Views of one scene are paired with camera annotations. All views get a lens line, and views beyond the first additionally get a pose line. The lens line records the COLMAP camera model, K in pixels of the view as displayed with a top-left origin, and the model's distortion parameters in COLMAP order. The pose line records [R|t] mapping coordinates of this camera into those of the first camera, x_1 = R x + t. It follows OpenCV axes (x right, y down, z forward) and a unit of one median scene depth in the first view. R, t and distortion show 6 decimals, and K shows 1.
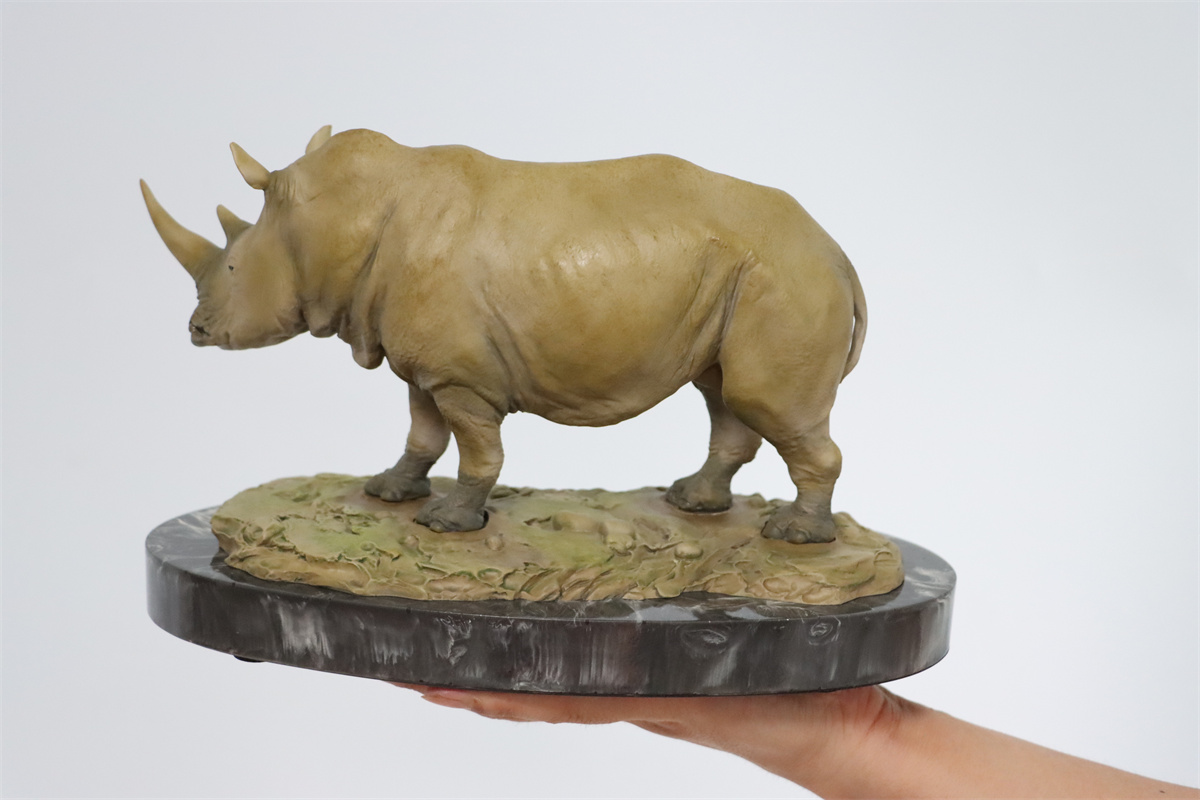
lens RADIAL K [[2219.7, 0, 600.0], [0, 2219.7, 400.0], [0, 0, 1]] dist [0.102693, -0.060582]
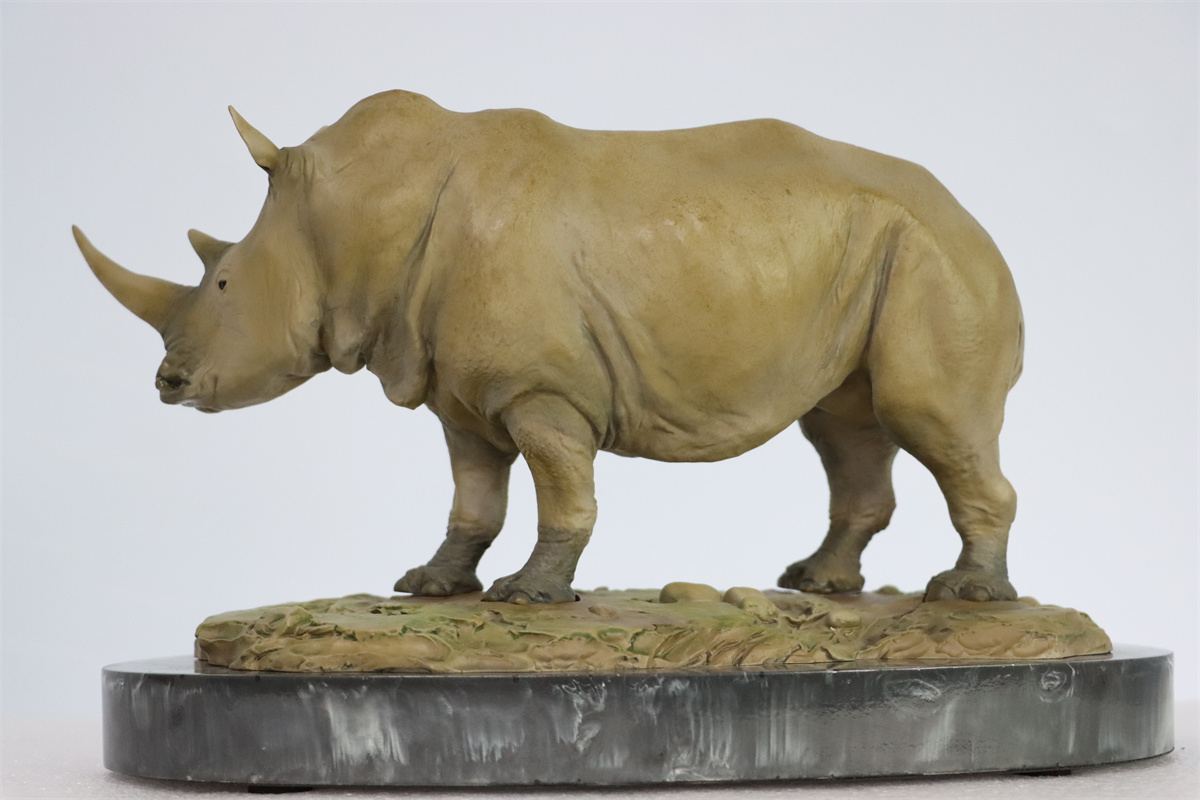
lens RADIAL K [[2219.7, 0, 600.0], [0, 2219.7, 400.0], [0, 0, 1]] dist [0.102693, -0.060582]
pose [[0.984527, -0.042955, 0.169885, -0.174652], [0.088611, 0.958440, -0.271186, 0.202242], [-0.151176, 0.282044, 0.947416, 0.278877]]
